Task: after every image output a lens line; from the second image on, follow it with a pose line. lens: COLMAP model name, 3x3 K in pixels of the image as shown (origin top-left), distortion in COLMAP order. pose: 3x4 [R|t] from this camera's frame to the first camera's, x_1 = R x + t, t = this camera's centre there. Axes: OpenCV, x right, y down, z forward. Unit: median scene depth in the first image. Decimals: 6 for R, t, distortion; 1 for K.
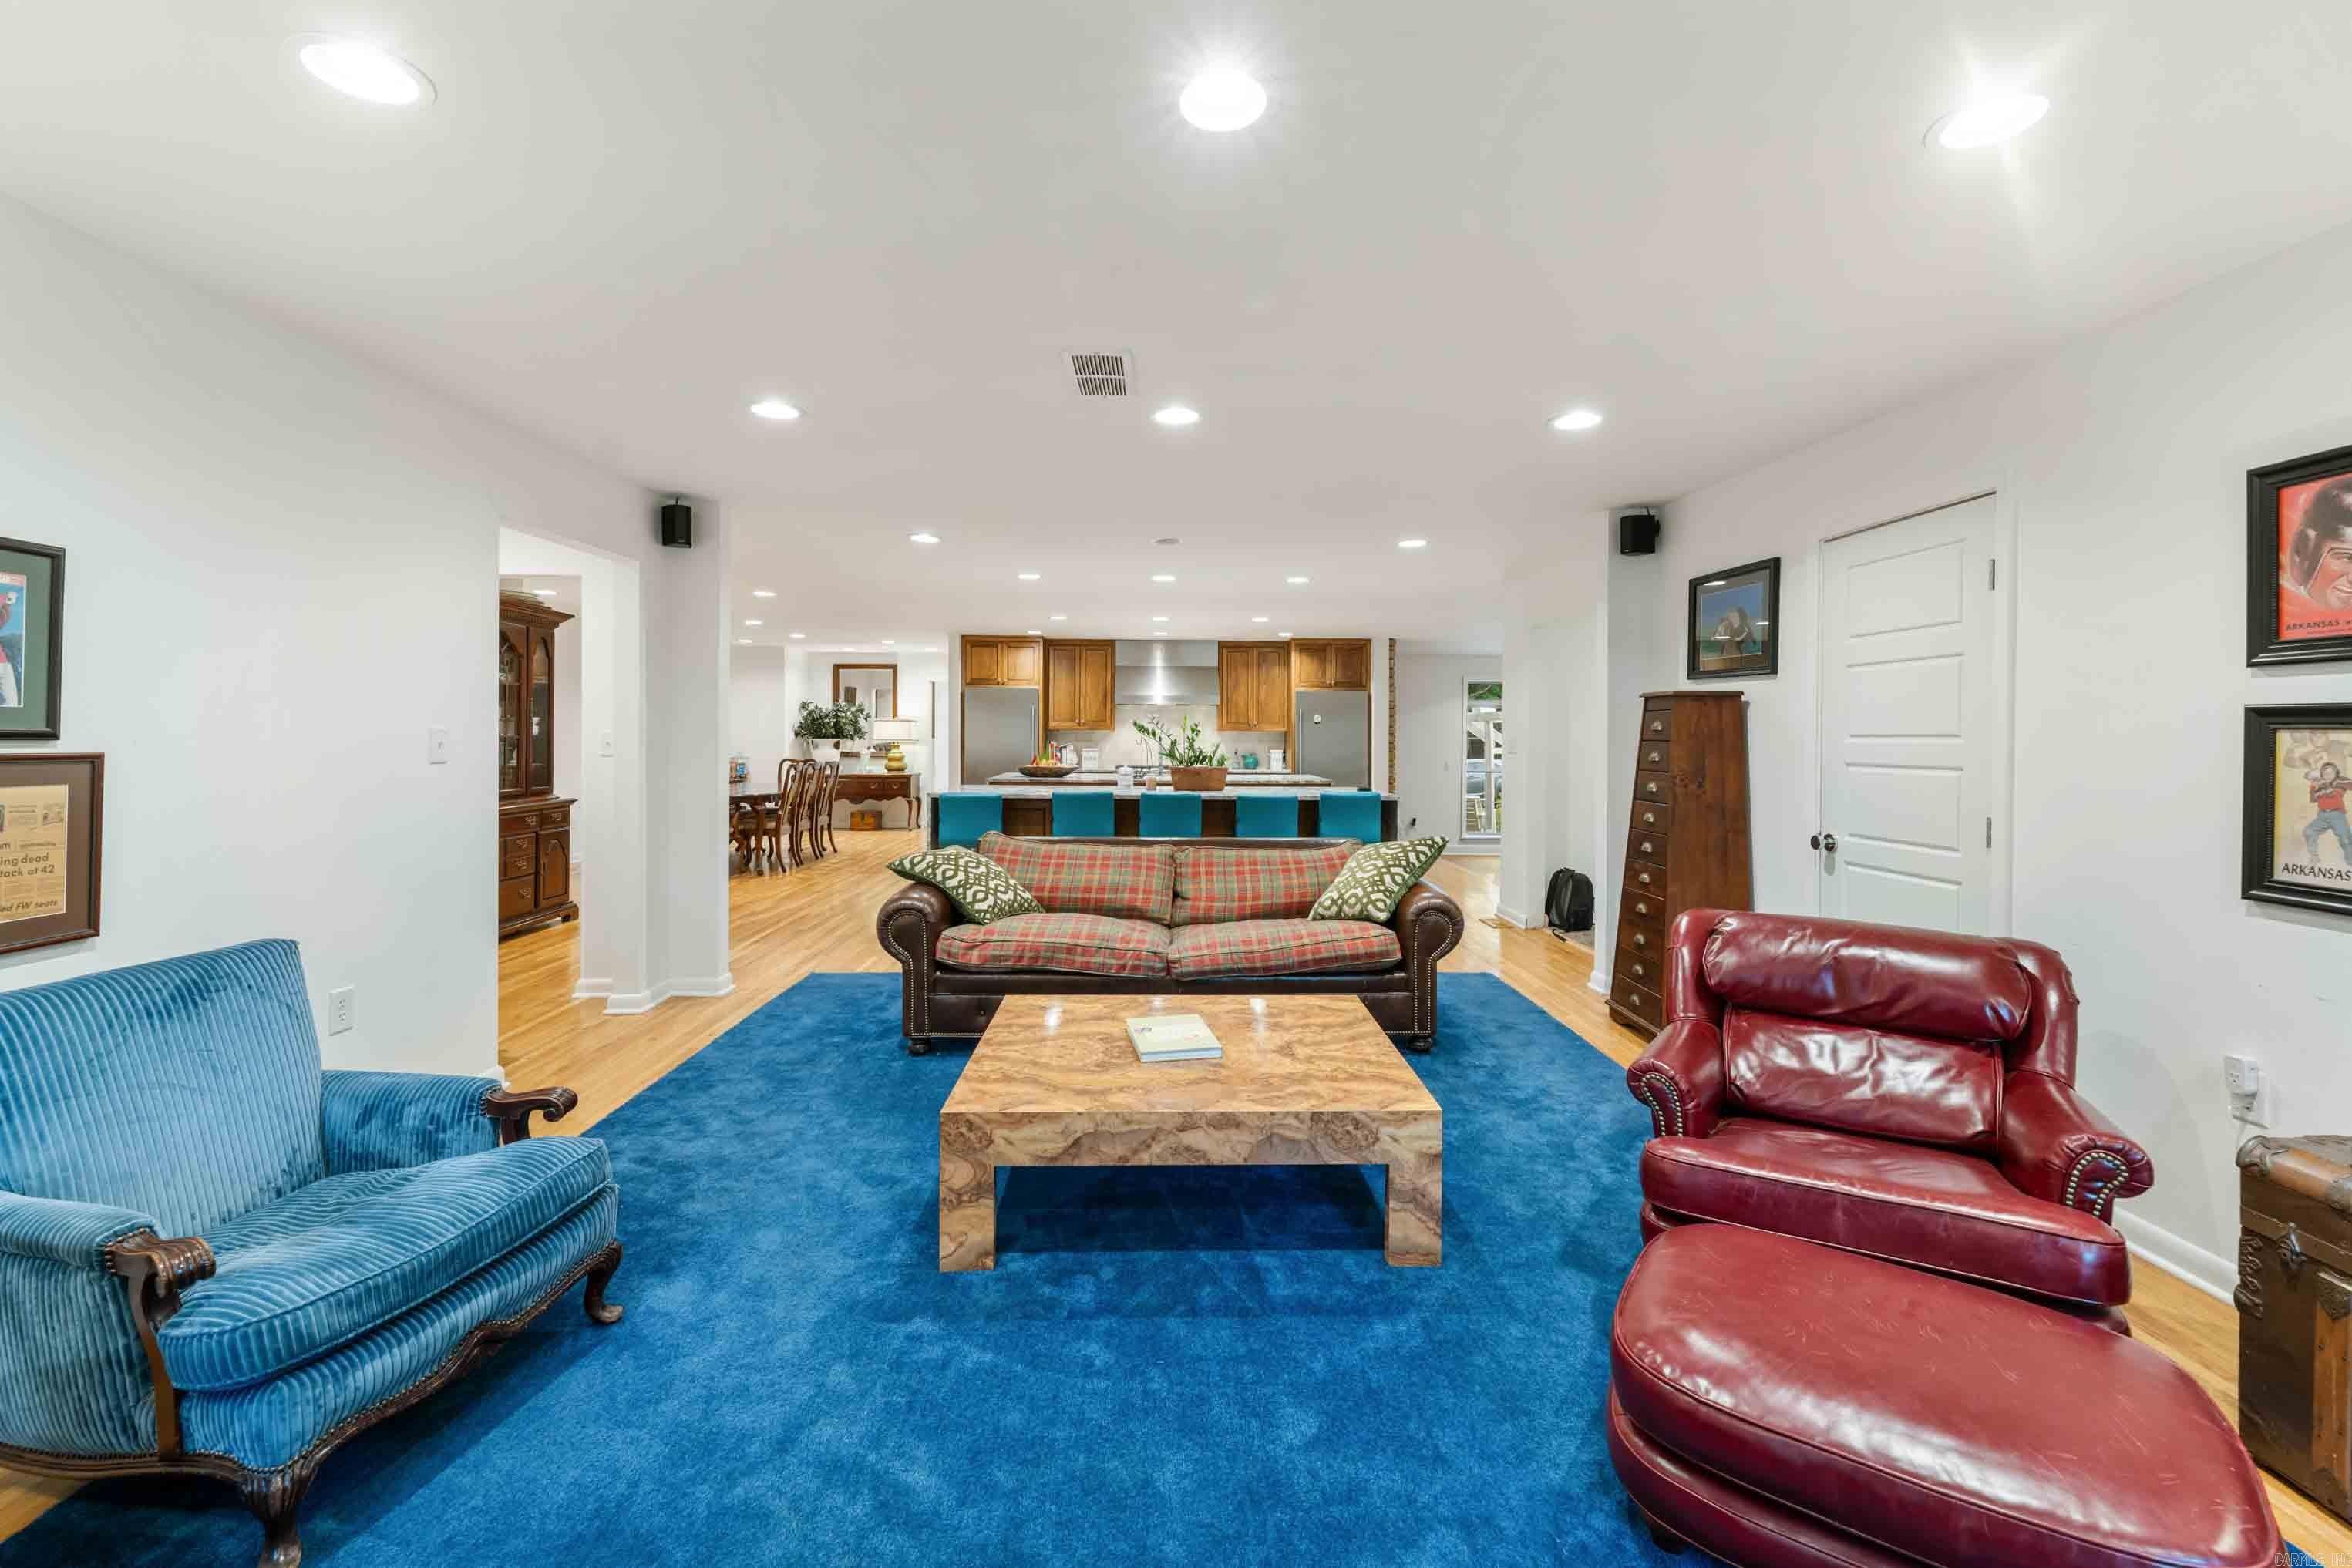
lens RADIAL K [[974.5, 0, 1180.6], [0, 974.5, 743.3], [0, 0, 1]] dist [0.001471, 0.000070]
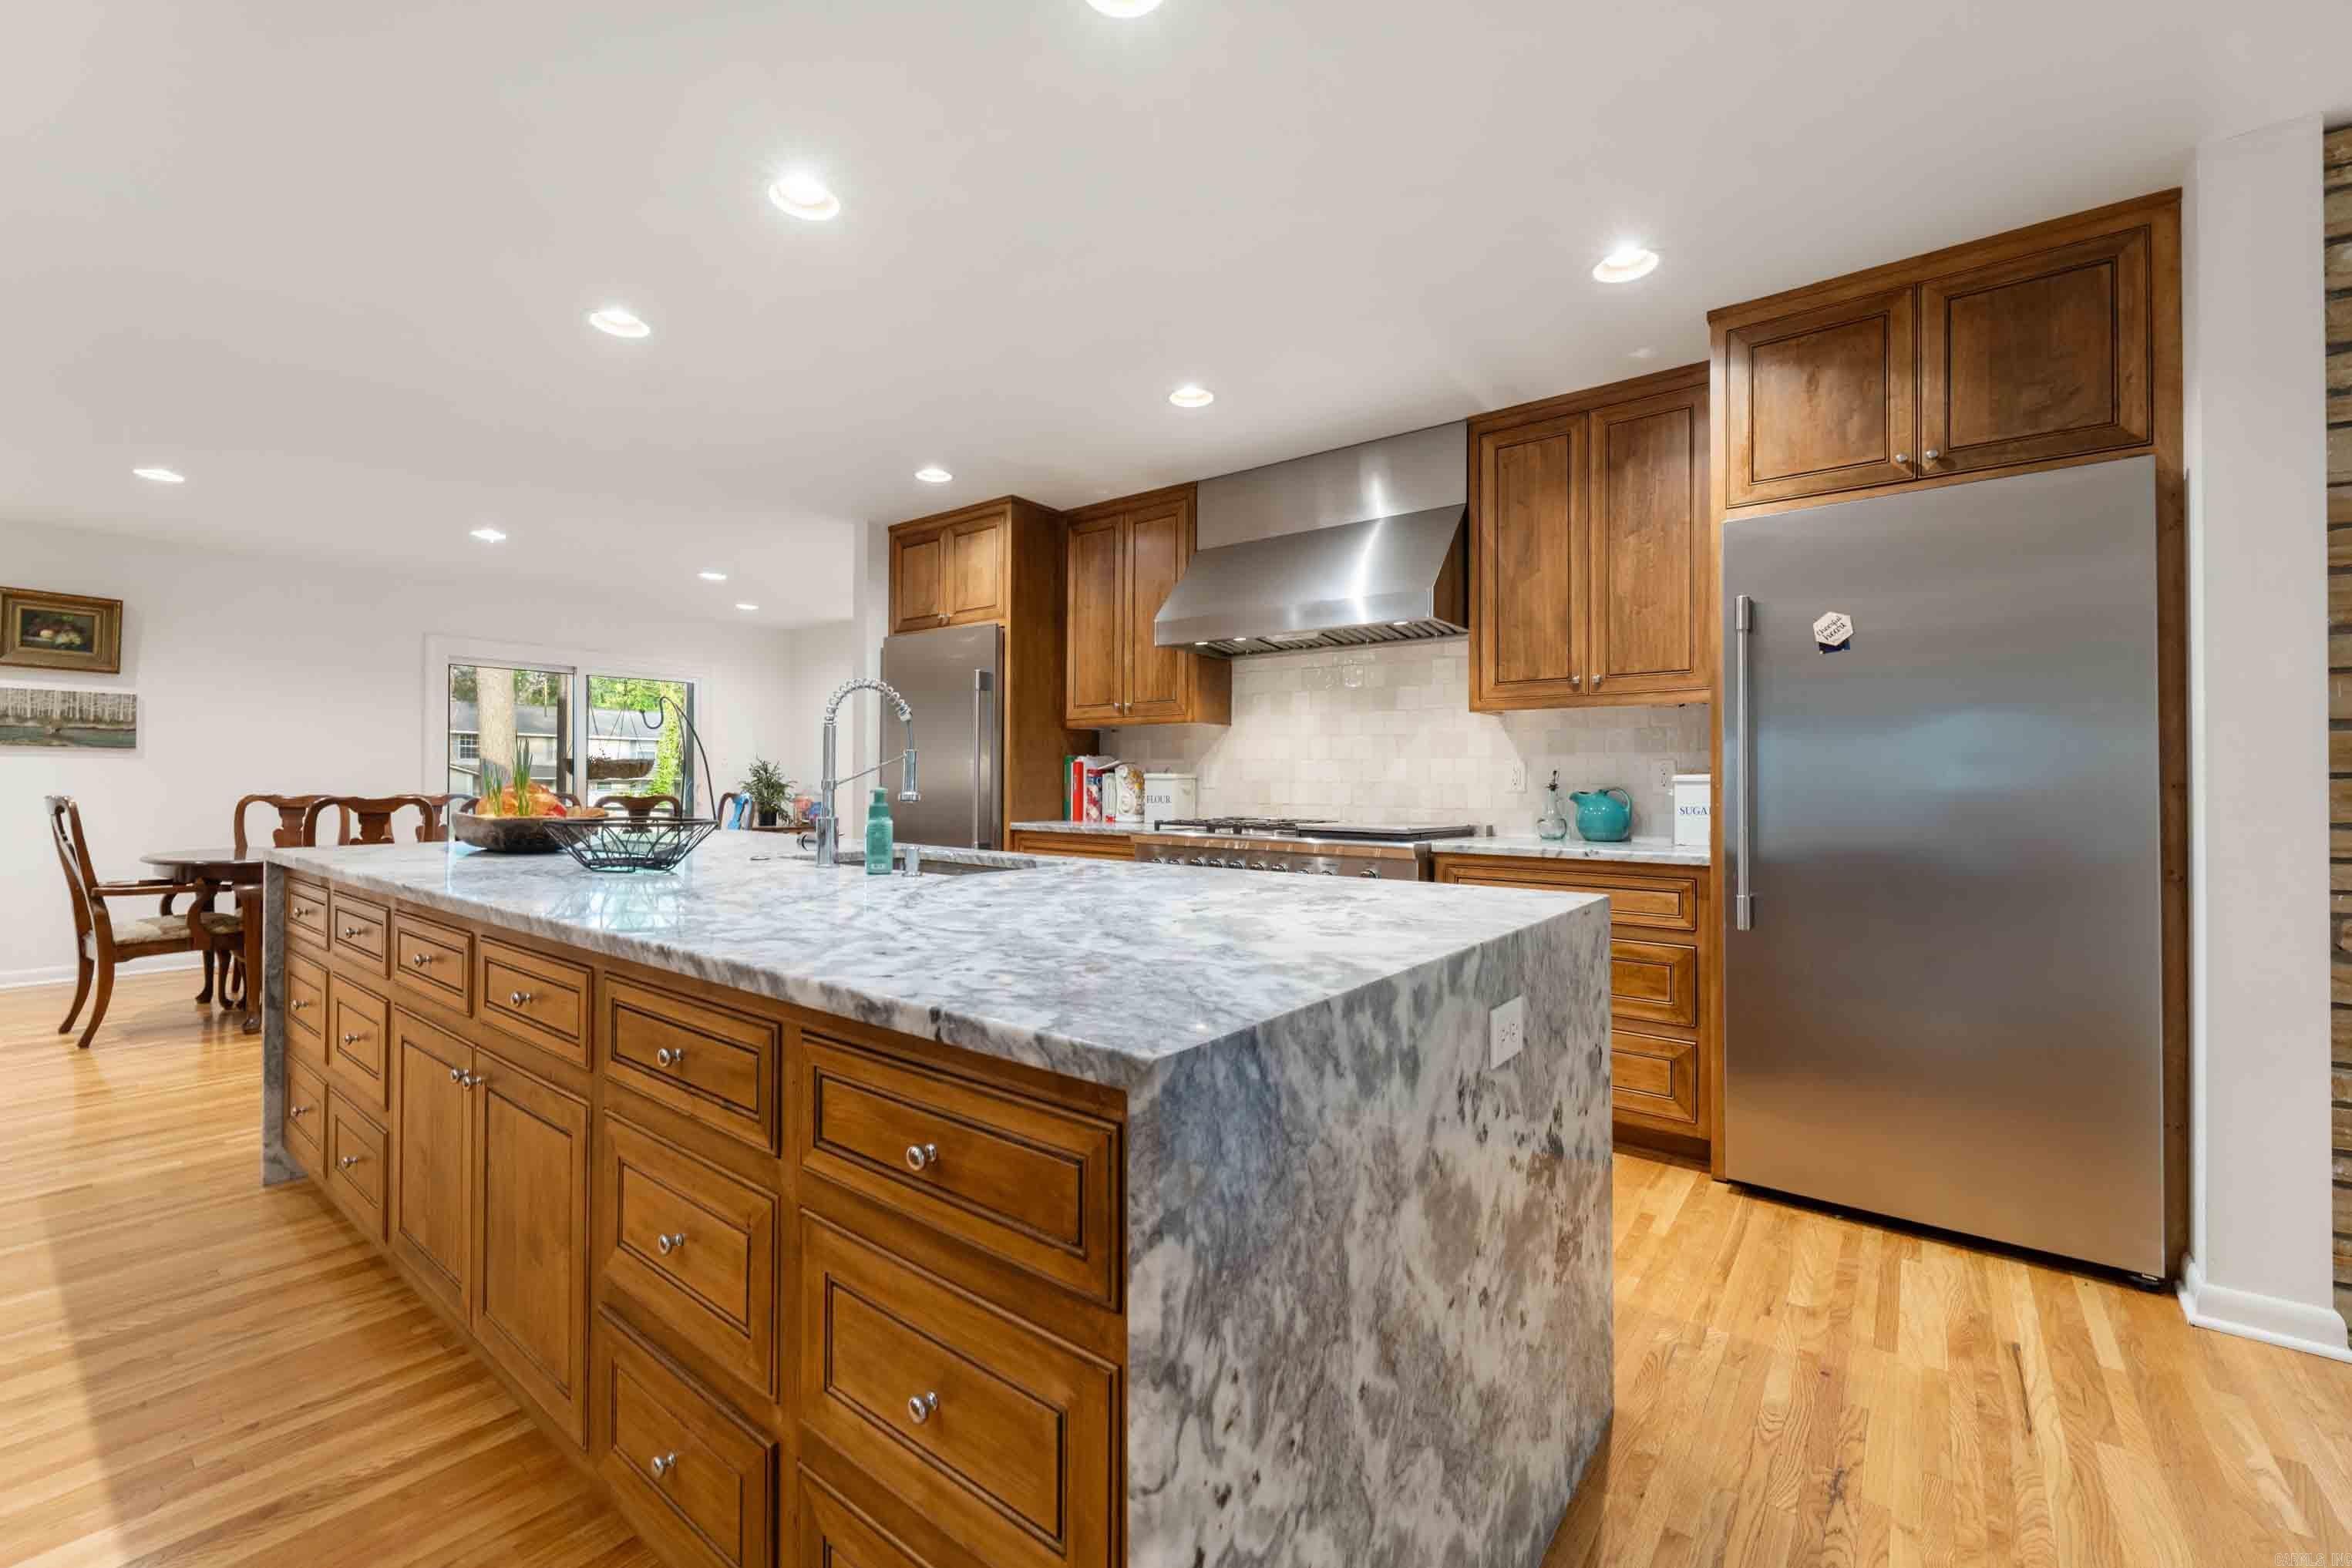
lens RADIAL K [[942.4, 0, 1179.7], [0, 942.4, 777.8], [0, 0, 1]] dist [-0.003209, -0.000255]
pose [[0.772729, -0.004247, -0.634722, 0.442881], [-0.005536, 0.999894, -0.013430, 0.035120], [0.634712, 0.013891, 0.772624, 2.032683]]
